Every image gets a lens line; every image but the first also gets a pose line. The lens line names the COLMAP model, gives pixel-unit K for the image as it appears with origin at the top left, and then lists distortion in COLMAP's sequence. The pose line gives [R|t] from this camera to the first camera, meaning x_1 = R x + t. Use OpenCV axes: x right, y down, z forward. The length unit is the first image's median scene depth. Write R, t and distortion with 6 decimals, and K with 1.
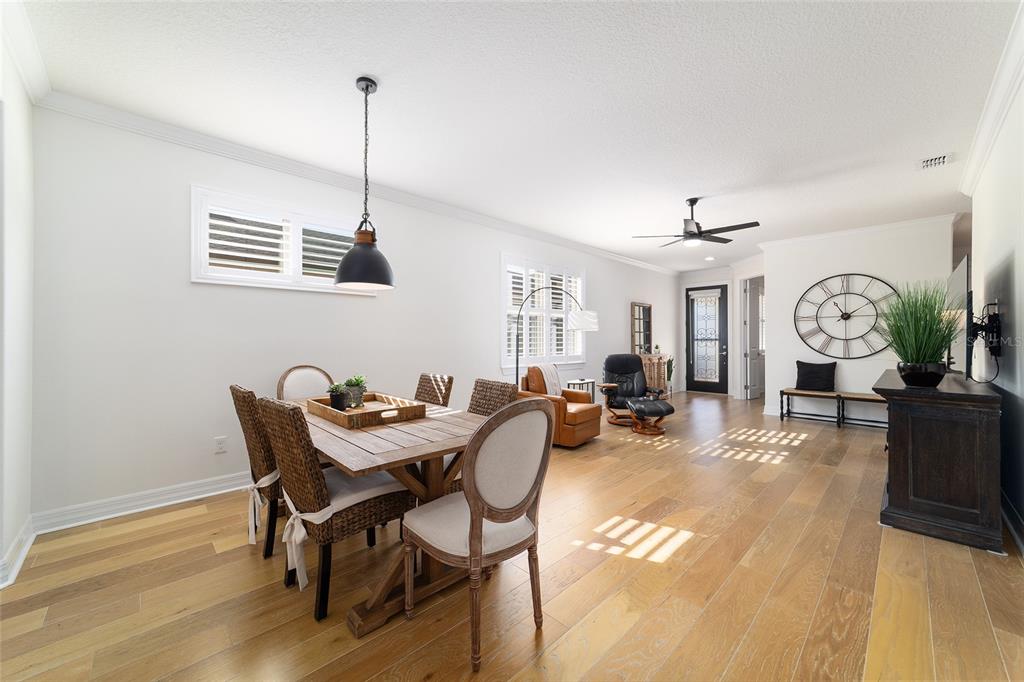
lens RADIAL K [[392.1, 0, 512.0], [0, 392.1, 341.0], [0, 0, 1]] dist [0.000392, 0.000057]
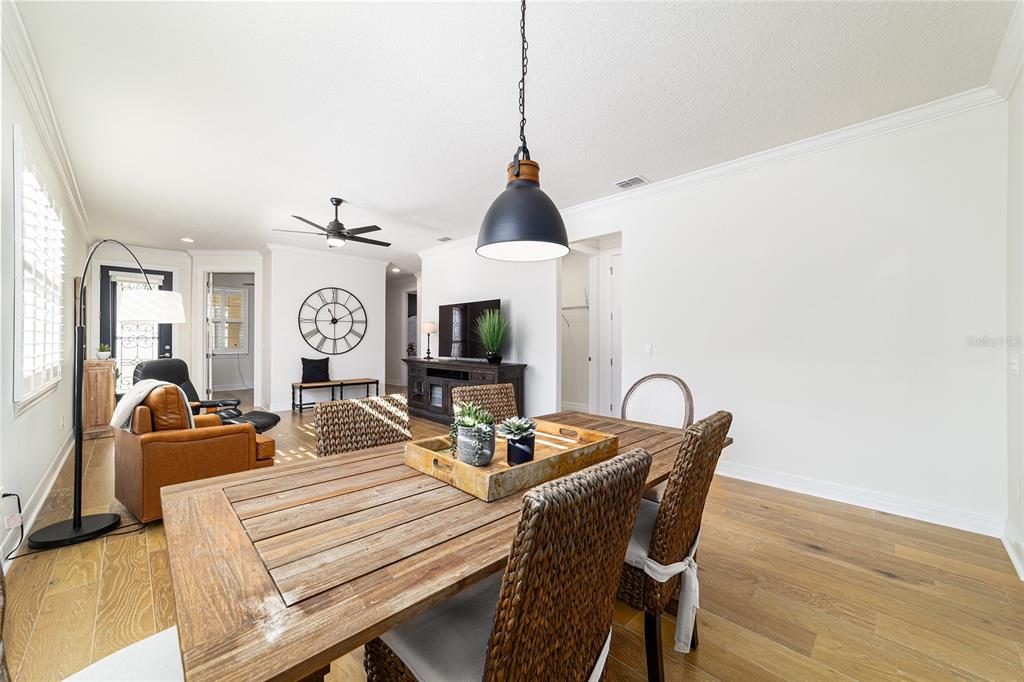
lens RADIAL K [[392.1, 0, 512.0], [0, 392.1, 341.0], [0, 0, 1]] dist [0.000392, 0.000057]
pose [[0.008917, -0.000343, 0.999960, -0.401560], [-0.002394, 0.999997, 0.000364, 0.000216], [-0.999957, -0.002397, 0.008916, 0.403240]]
